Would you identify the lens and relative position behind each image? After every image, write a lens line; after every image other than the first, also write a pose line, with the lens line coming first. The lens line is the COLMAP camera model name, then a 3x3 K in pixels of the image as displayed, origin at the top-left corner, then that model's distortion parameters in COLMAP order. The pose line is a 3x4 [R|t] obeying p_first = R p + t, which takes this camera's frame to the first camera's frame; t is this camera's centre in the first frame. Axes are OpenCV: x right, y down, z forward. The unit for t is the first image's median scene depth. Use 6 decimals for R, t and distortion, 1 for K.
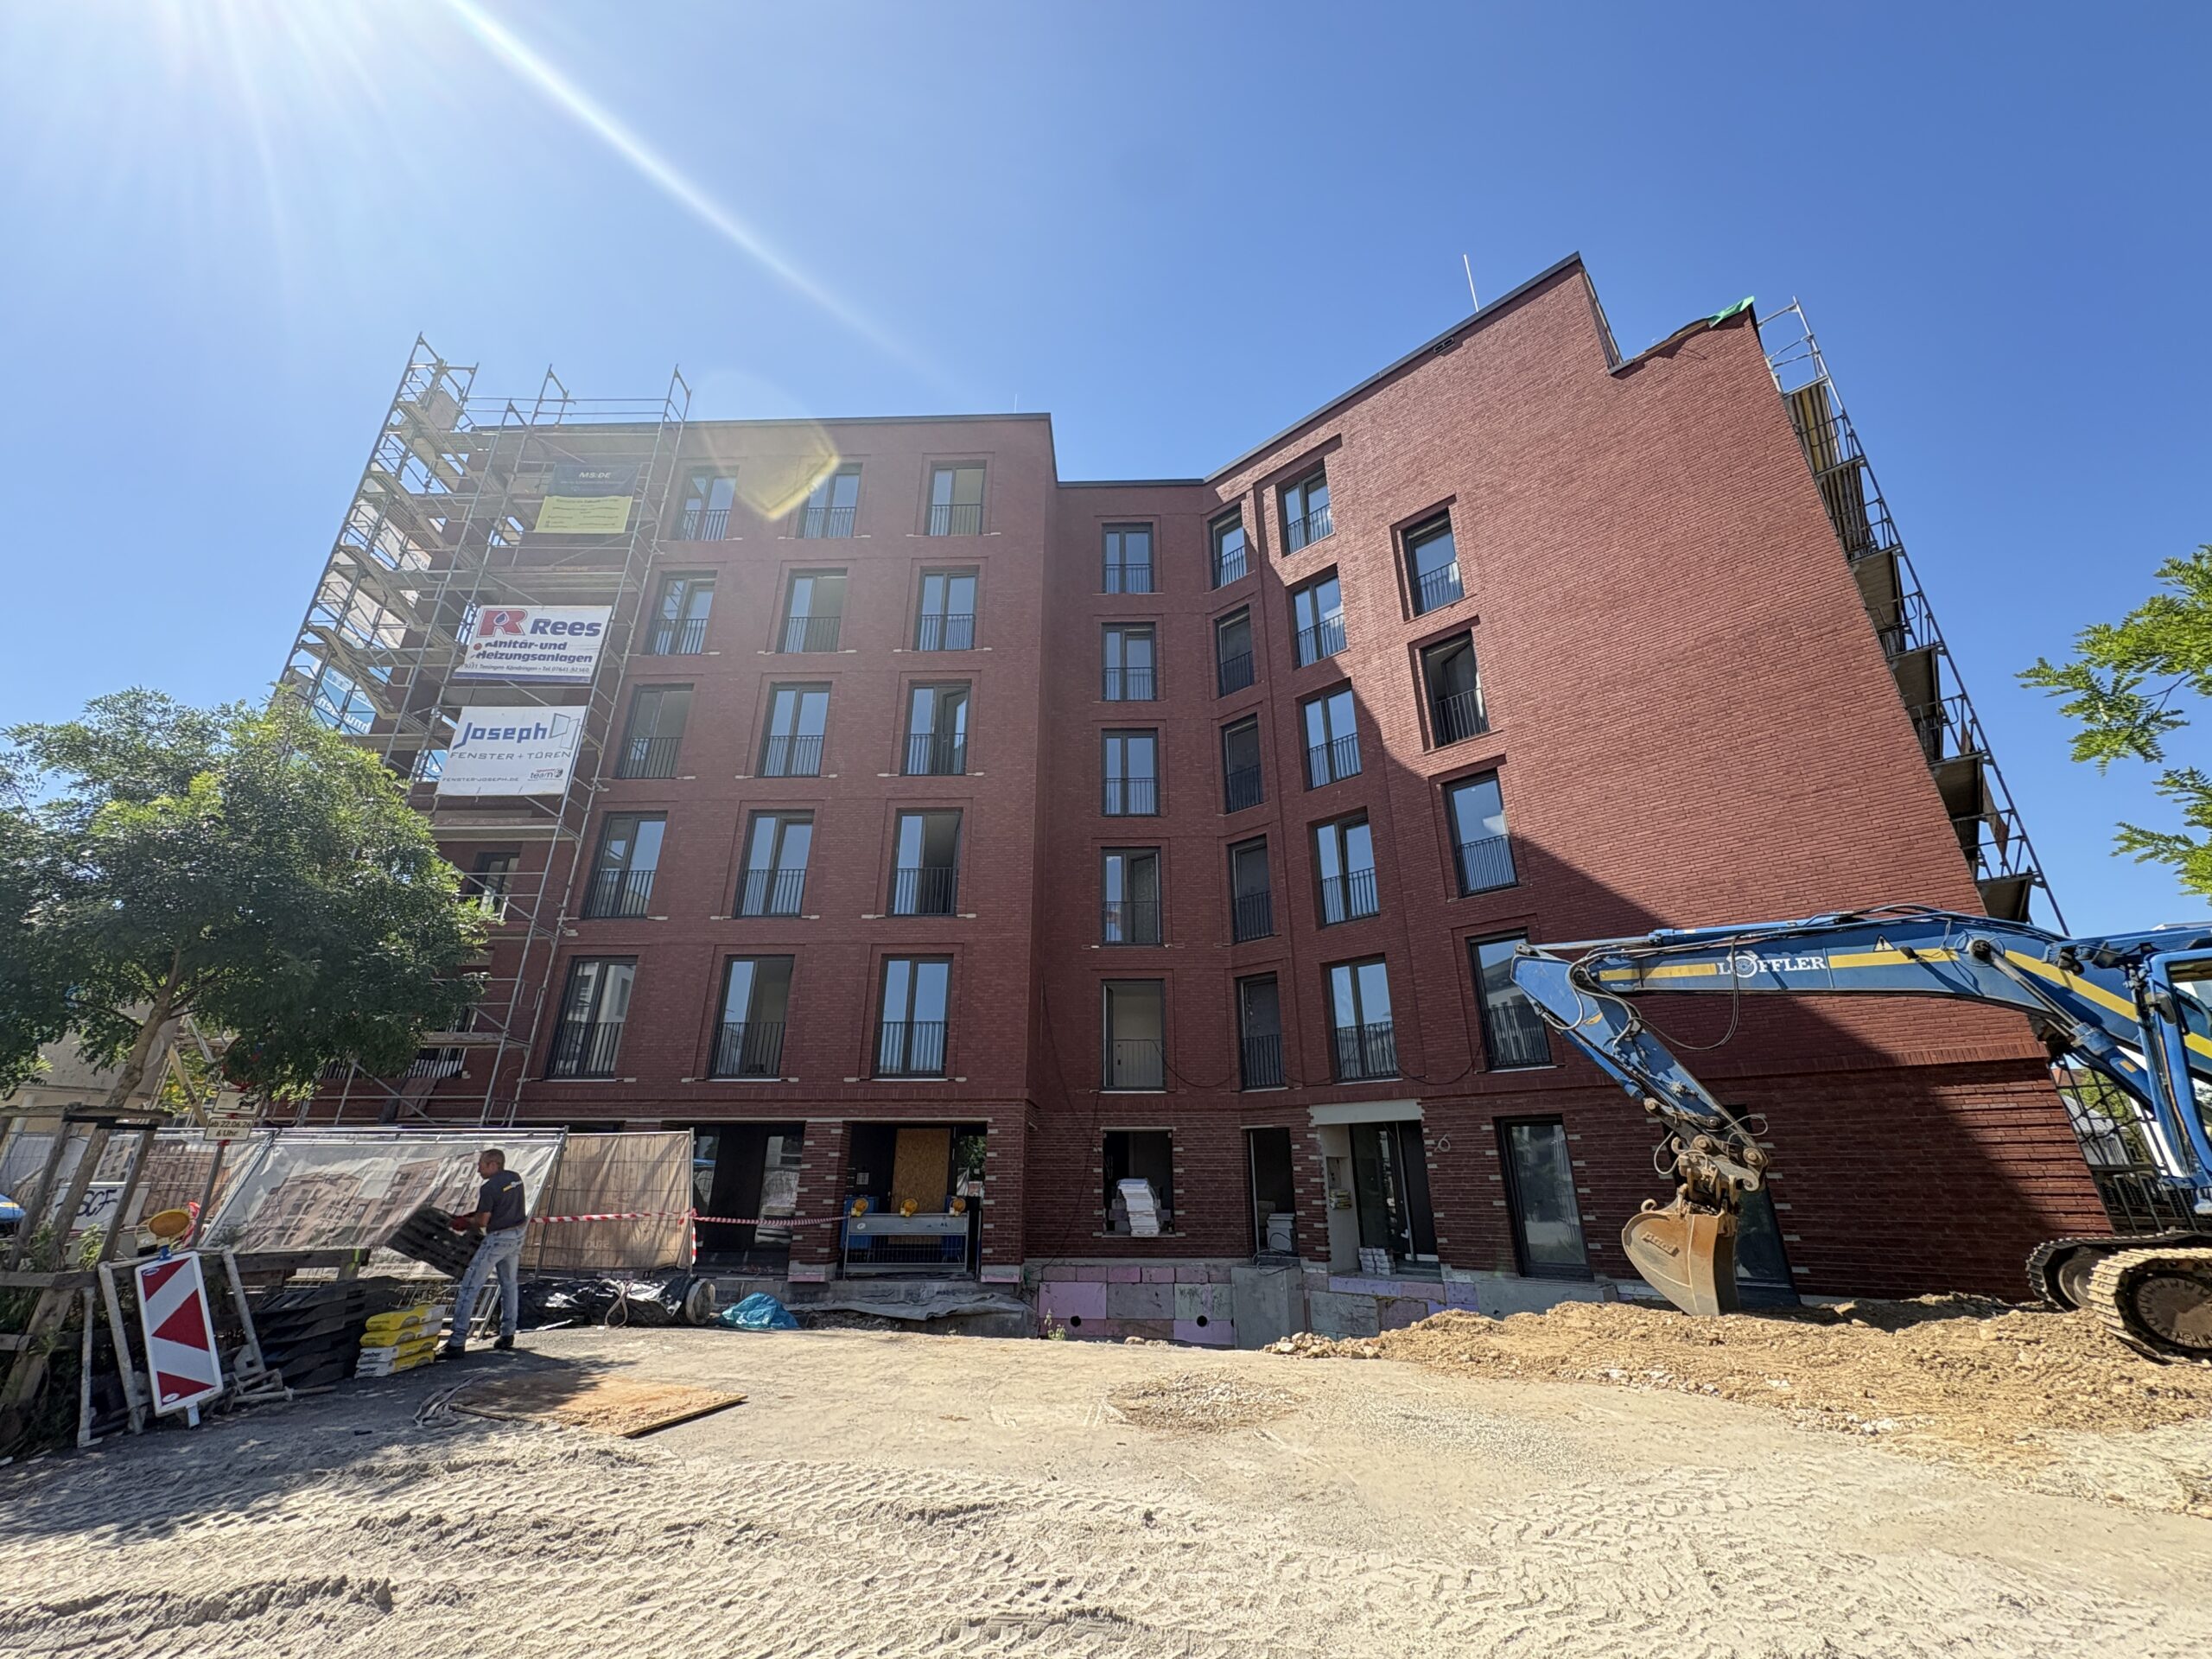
lens RADIAL K [[892.8, 0, 1106.0], [0, 892.8, 829.5], [0, 0, 1]] dist [-0.002799, 0.000603]
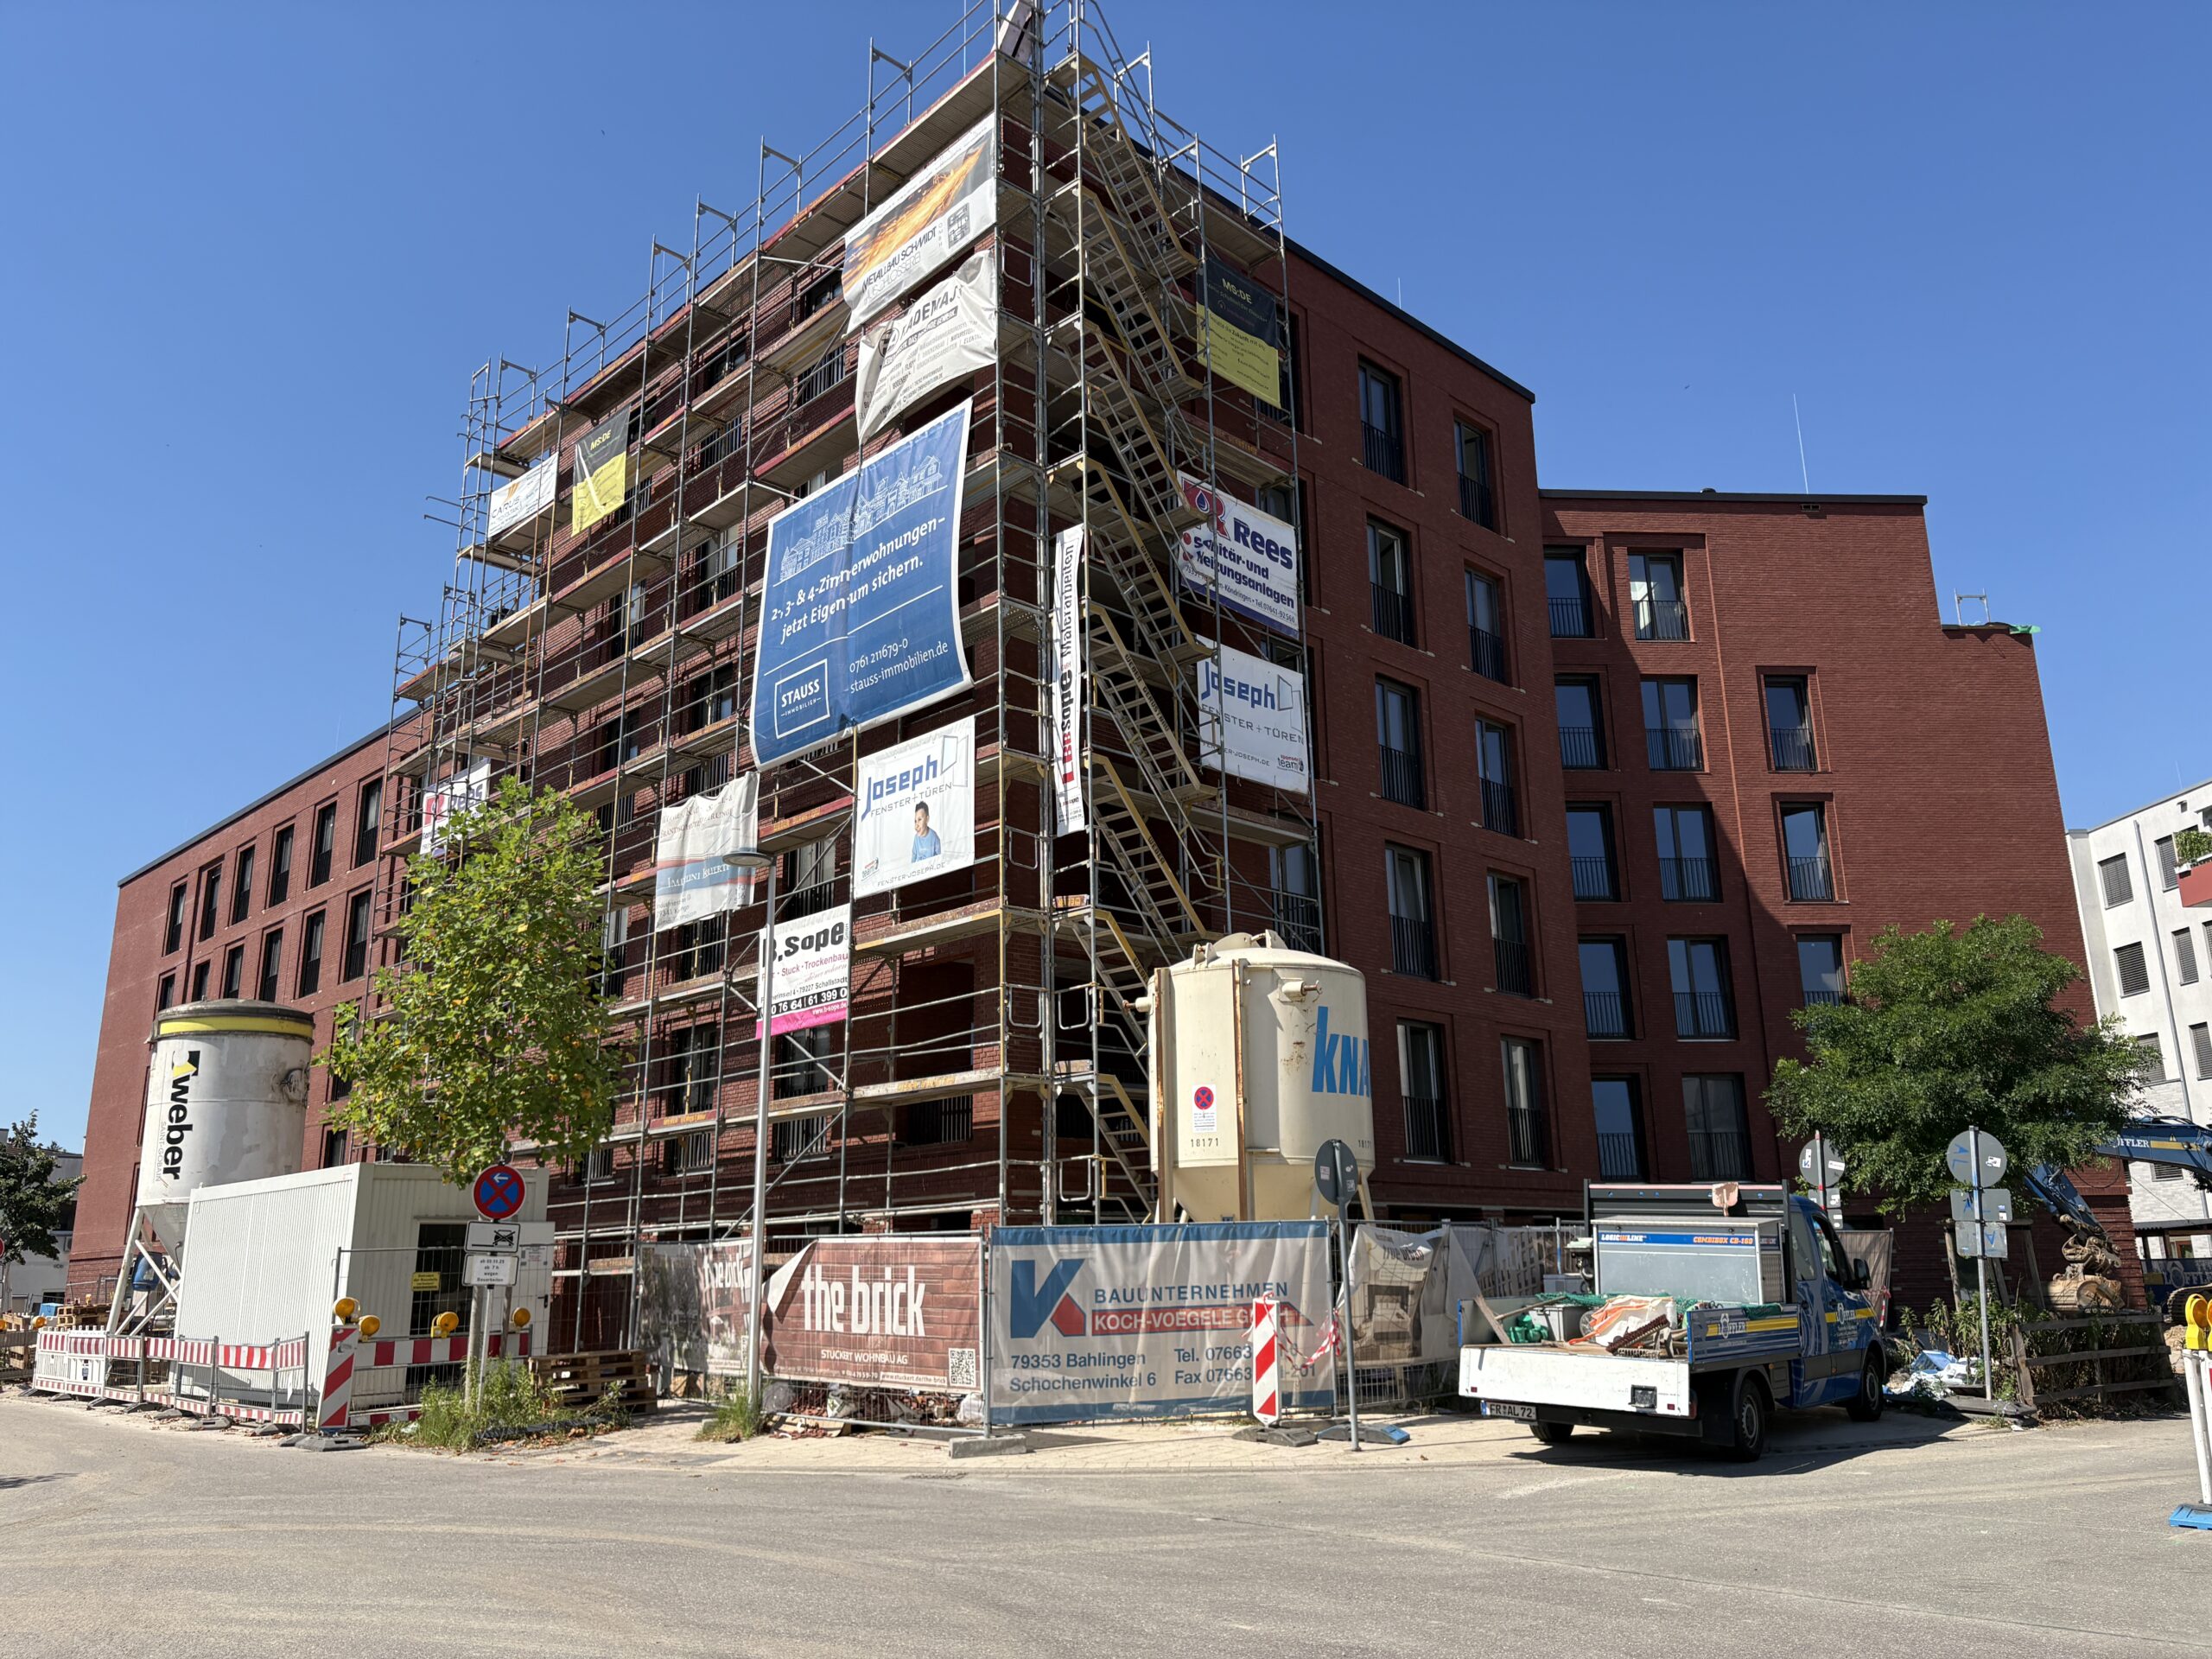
lens RADIAL K [[1654.8, 0, 1106.0], [0, 1654.8, 829.5], [0, 0, 1]] dist [-0.000817, -0.003508]
pose [[0.701041, 0.172527, 0.691936, -1.628740], [-0.260391, 0.965226, 0.023148, 0.001840], [-0.663881, -0.196401, 0.721588, 0.059941]]
